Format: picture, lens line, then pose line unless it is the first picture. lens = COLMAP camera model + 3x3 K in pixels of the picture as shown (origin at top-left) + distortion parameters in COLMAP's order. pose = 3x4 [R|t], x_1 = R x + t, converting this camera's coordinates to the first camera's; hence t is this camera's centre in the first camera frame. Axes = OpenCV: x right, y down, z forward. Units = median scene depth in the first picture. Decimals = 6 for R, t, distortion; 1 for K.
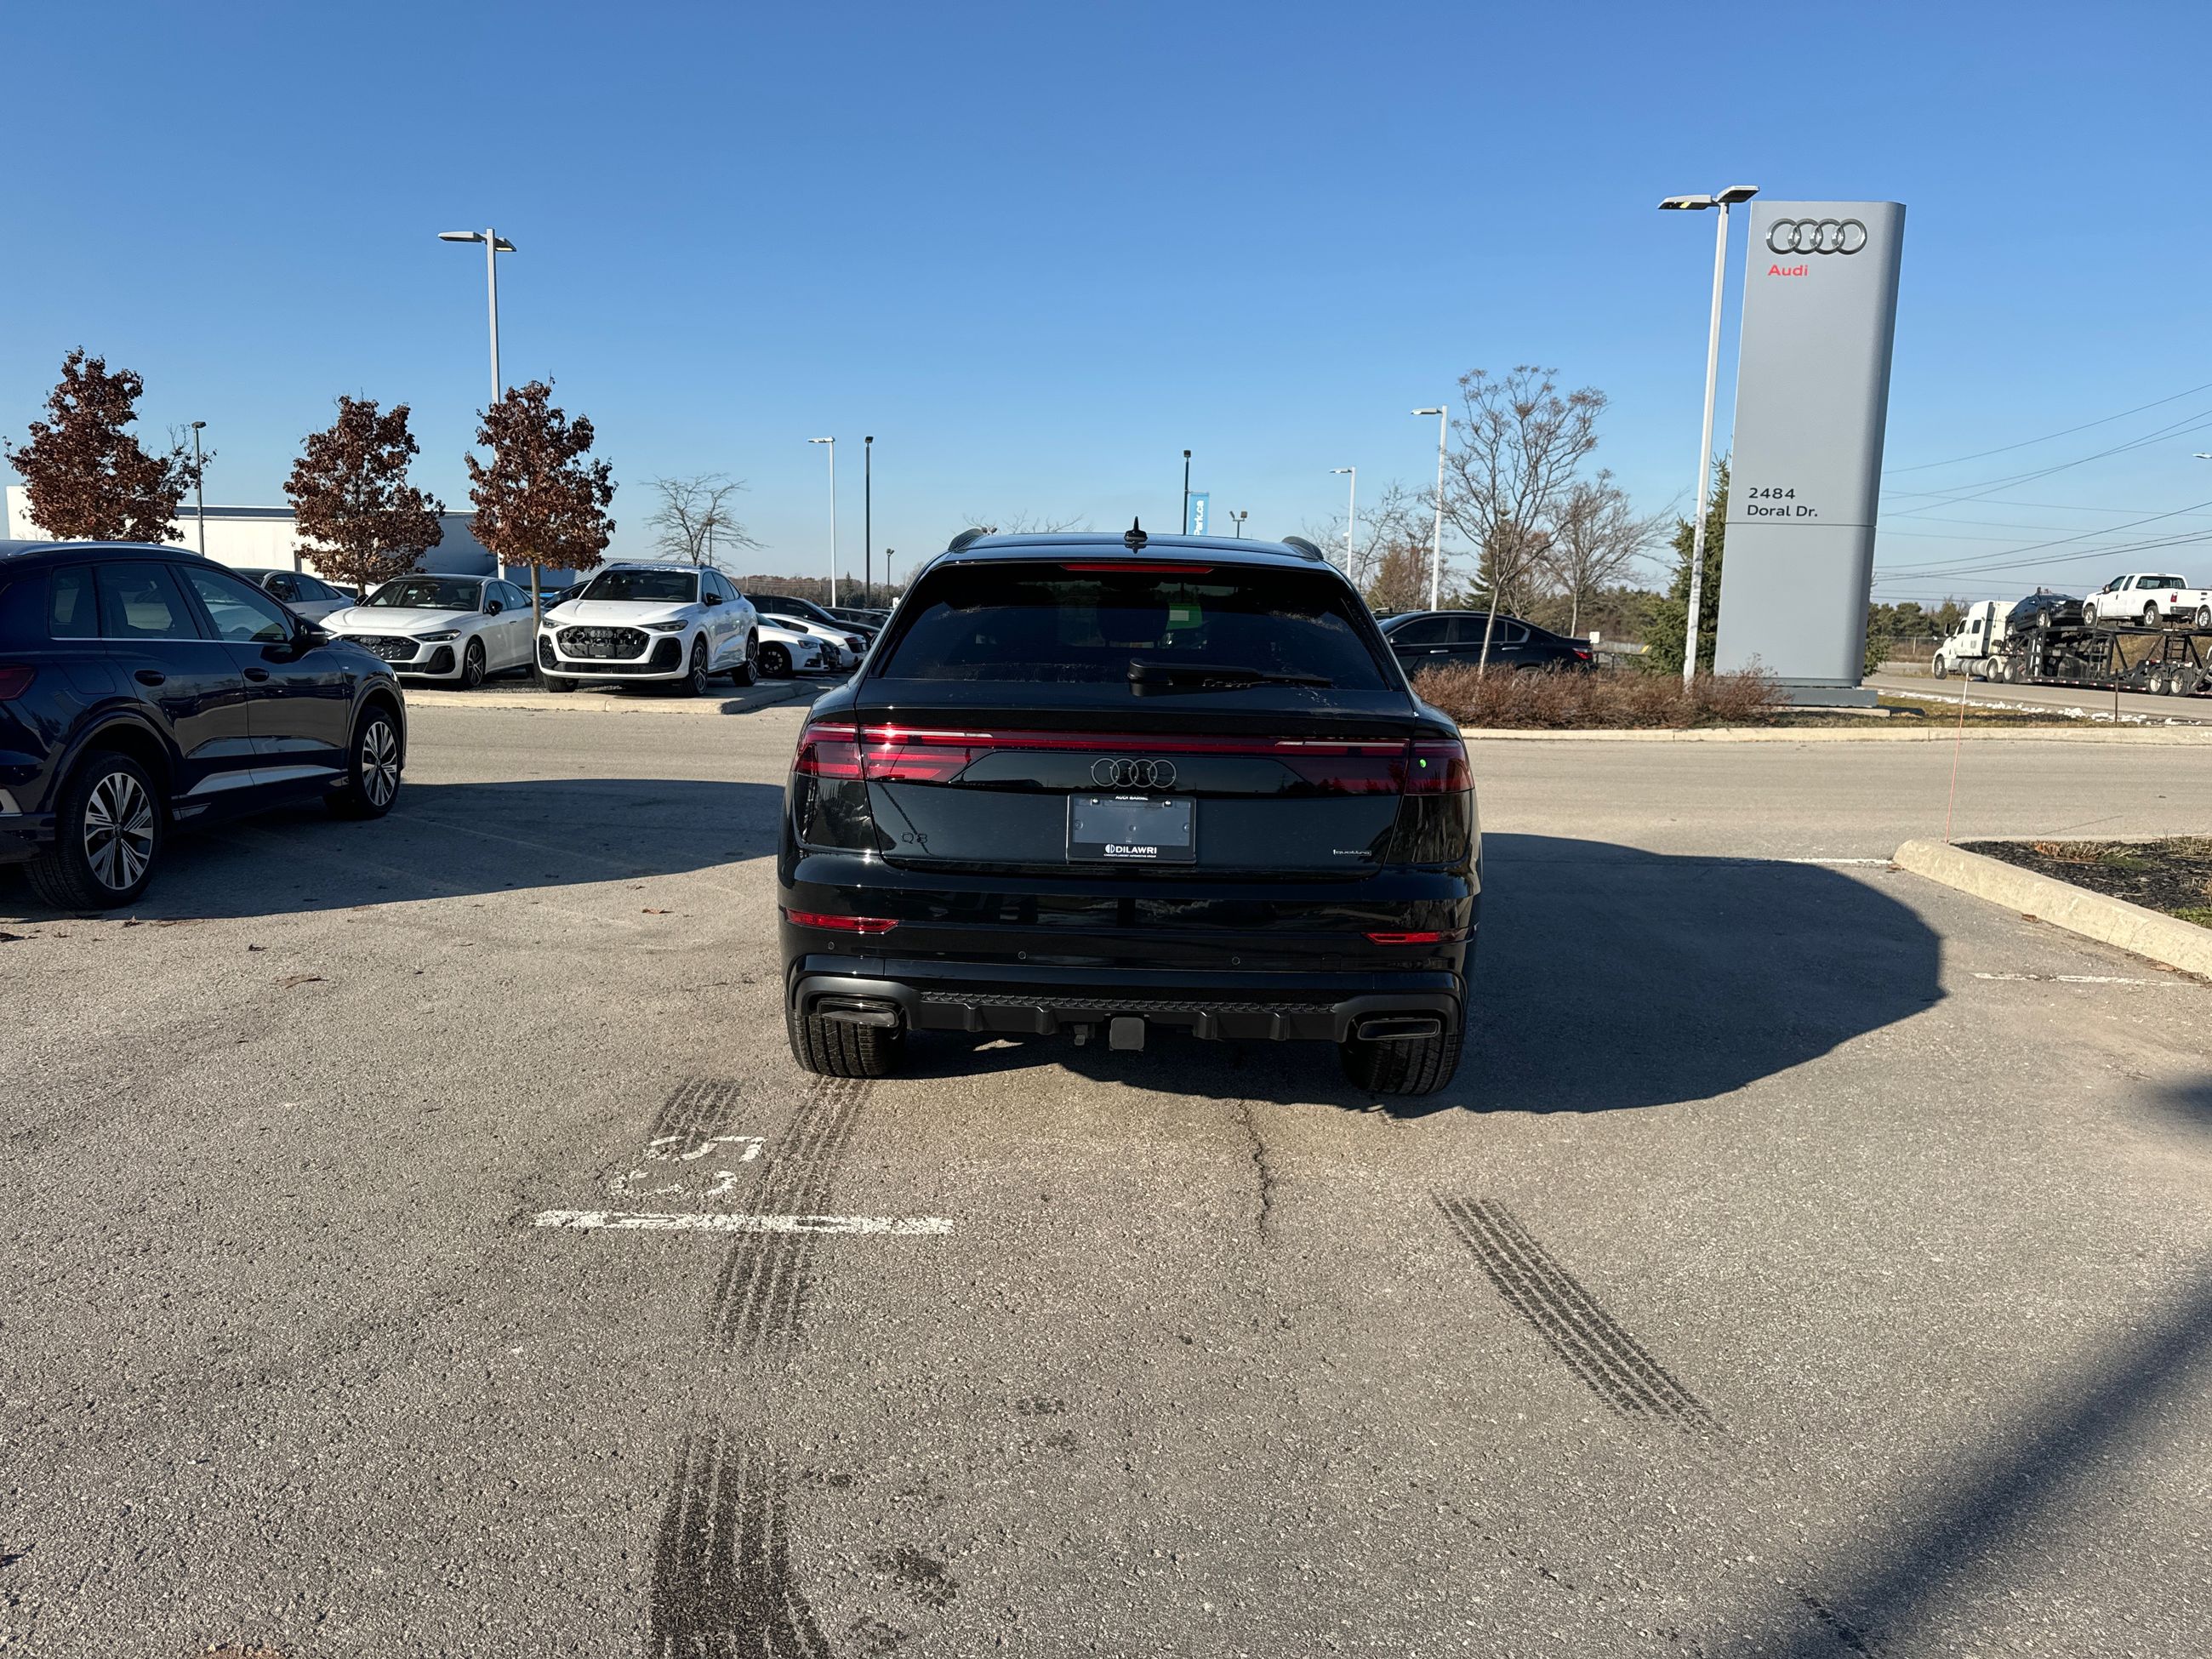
lens RADIAL K [[1550.2, 0, 1094.2], [0, 1550.2, 829.2], [0, 0, 1]] dist [0.067091, -0.083296]
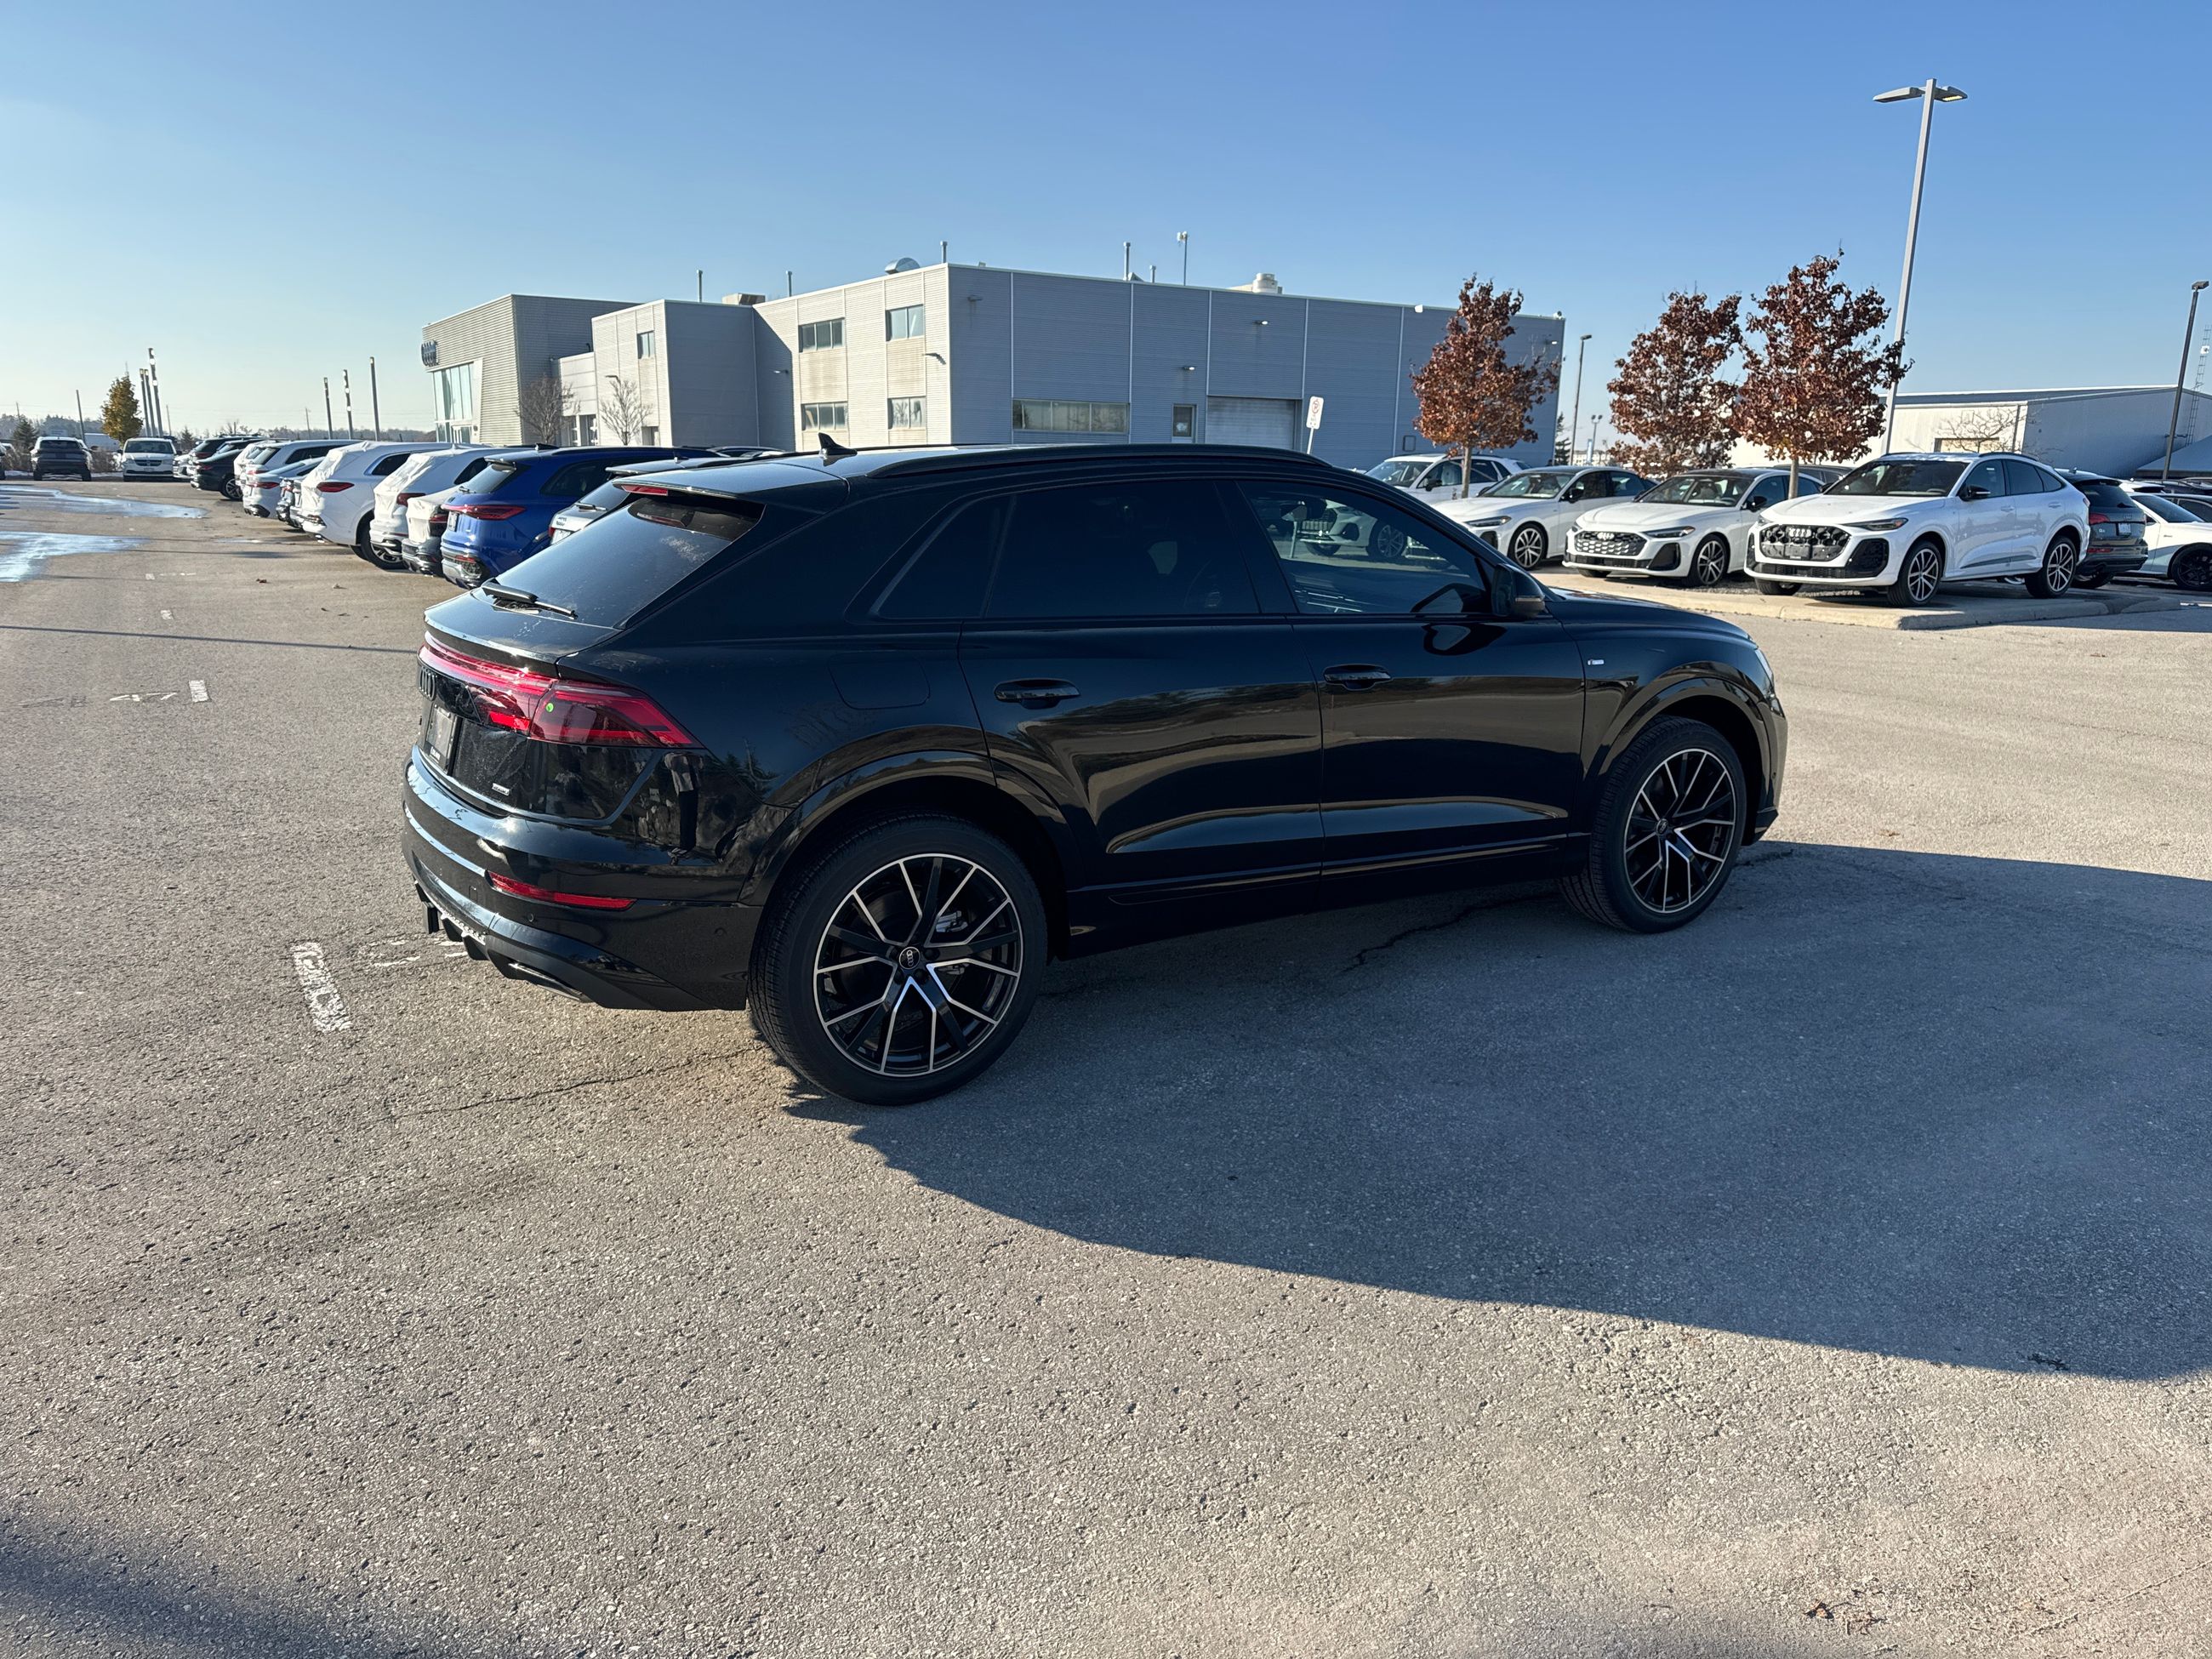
lens RADIAL K [[1550.2, 0, 1113.1], [0, 1550.2, 827.4], [0, 0, 1]] dist [0.067091, -0.083296]
pose [[0.550298, 0.175023, -0.816419, 0.671335], [-0.119046, 0.984241, 0.130759, -0.076851], [0.826438, 0.025235, 0.562461, 0.431965]]
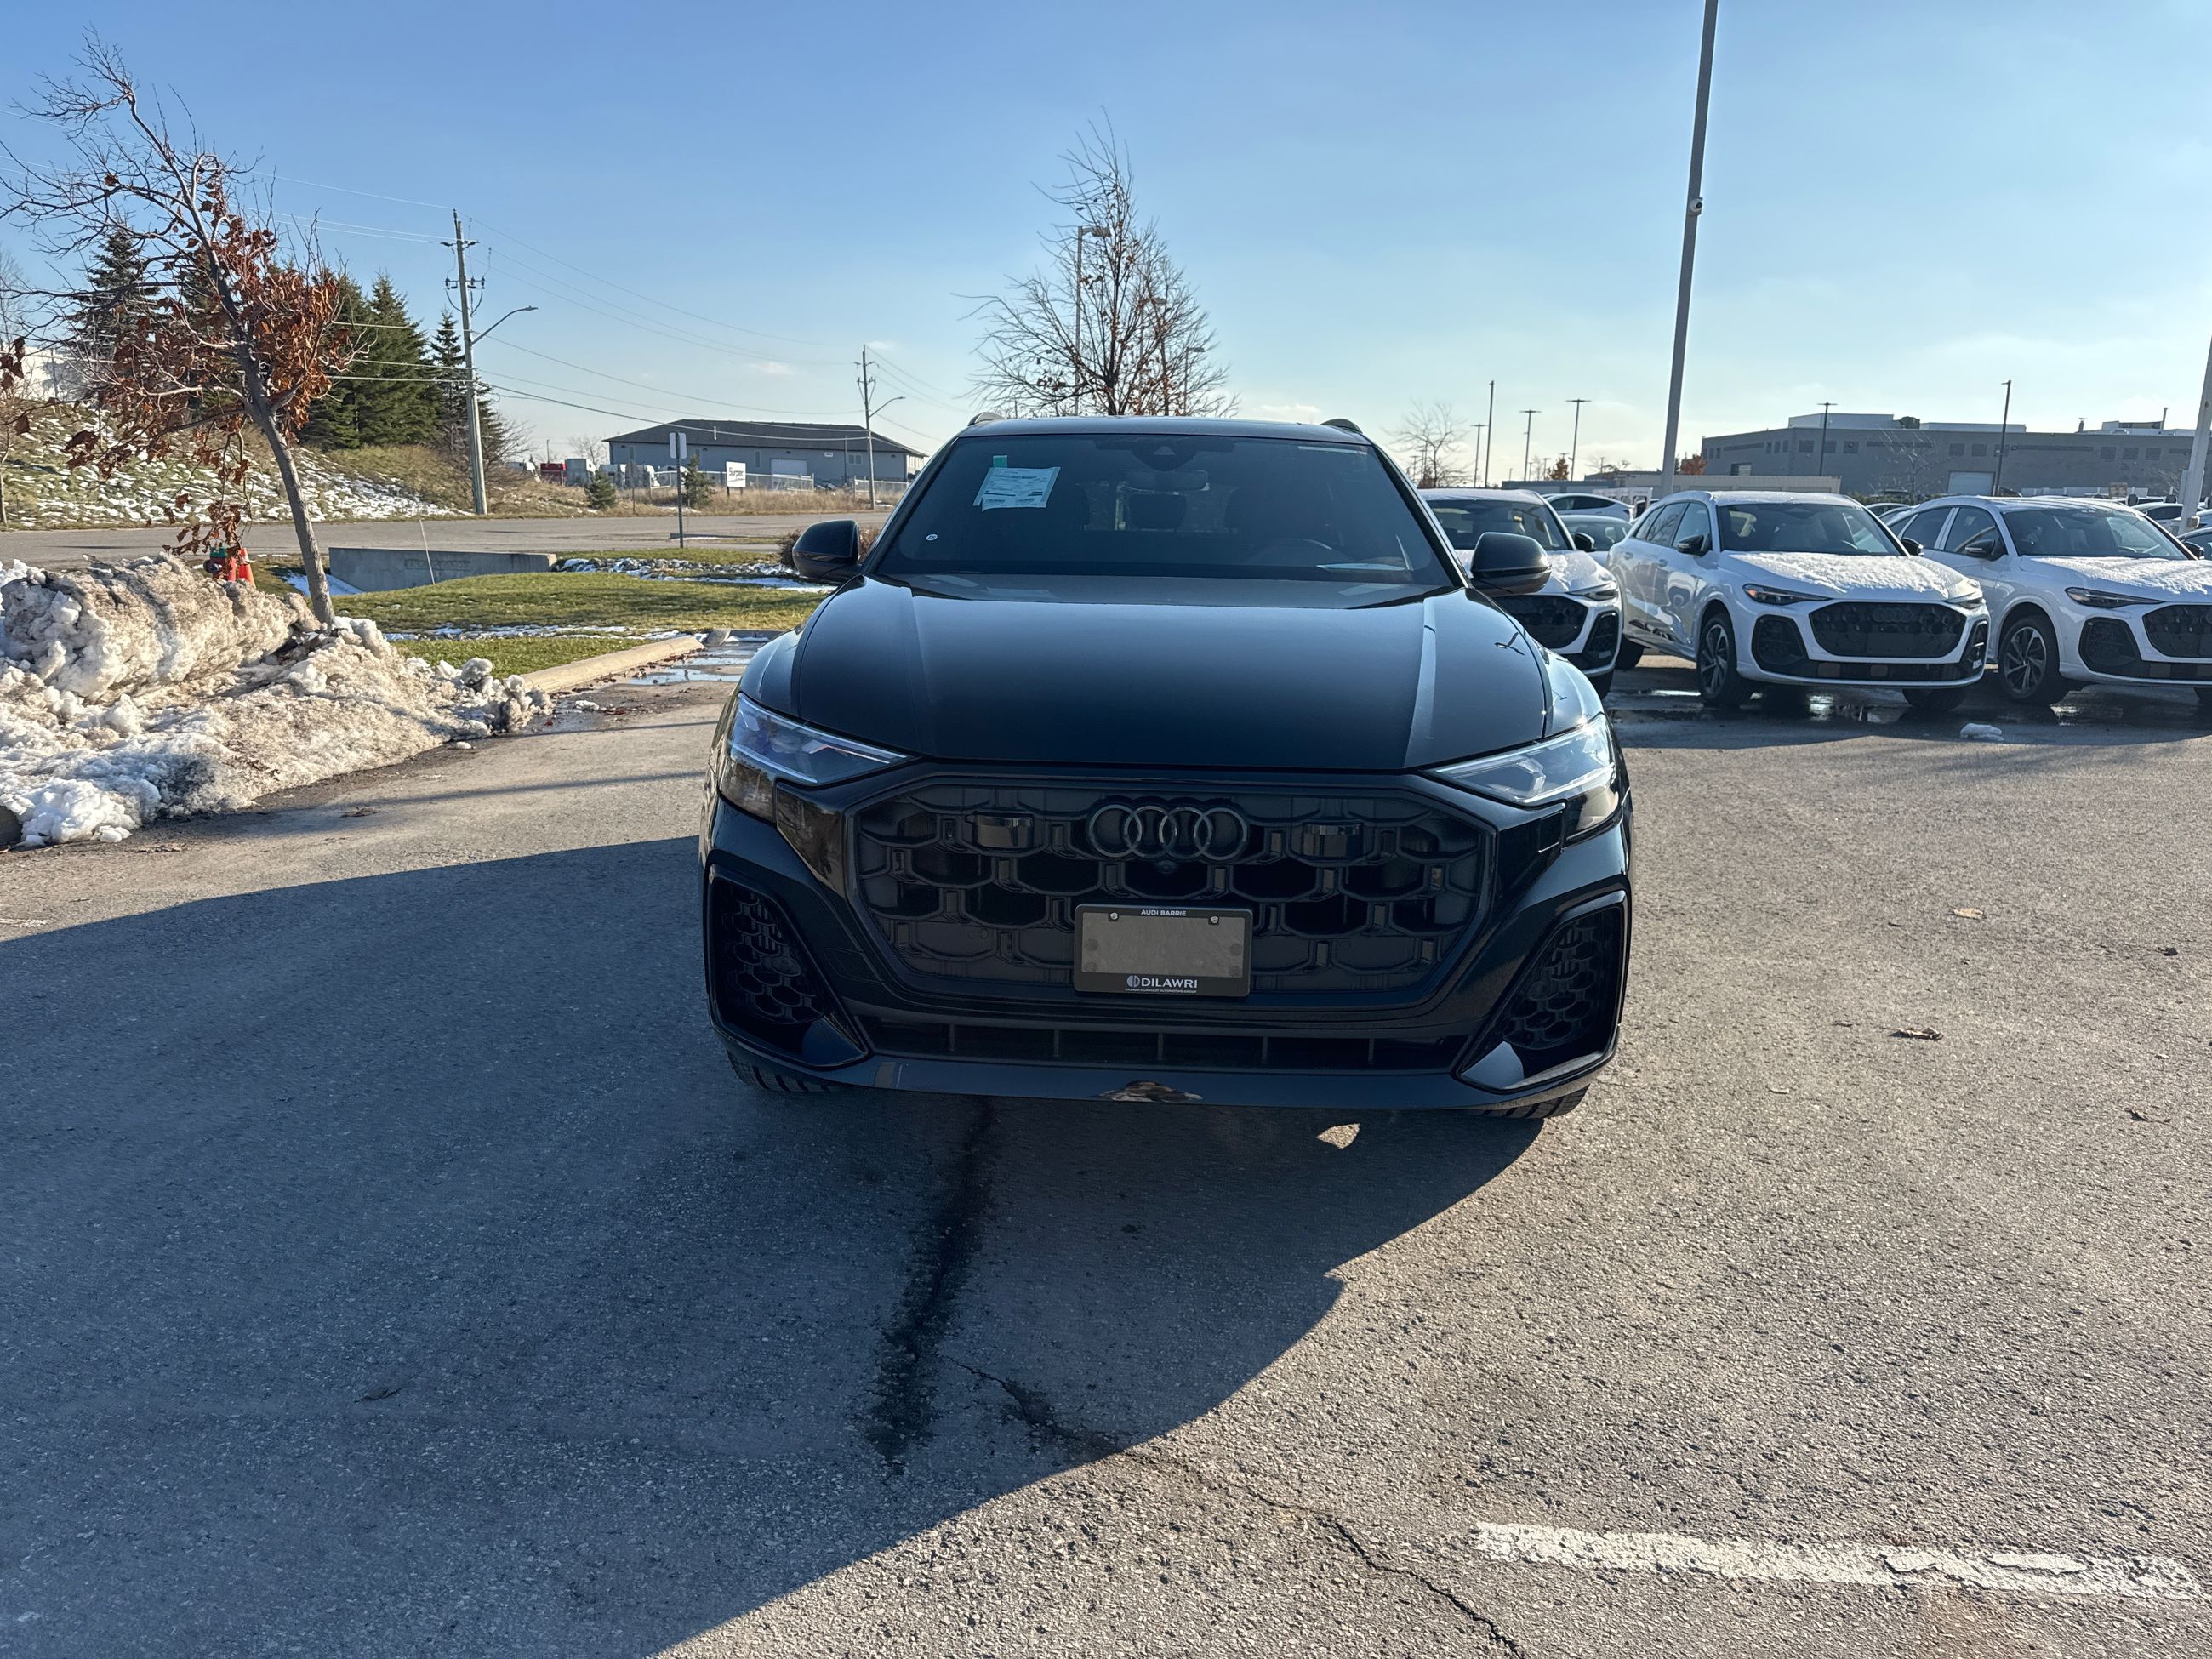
lens RADIAL K [[1550.2, 0, 1091.1], [0, 1550.2, 829.4], [0, 0, 1]] dist [0.067091, -0.083296]
pose [[-0.998767, -0.049192, 0.006660, 0.041694], [-0.044110, 0.941005, 0.335505, -0.226492], [-0.022771, 0.334798, -0.942015, 1.651916]]
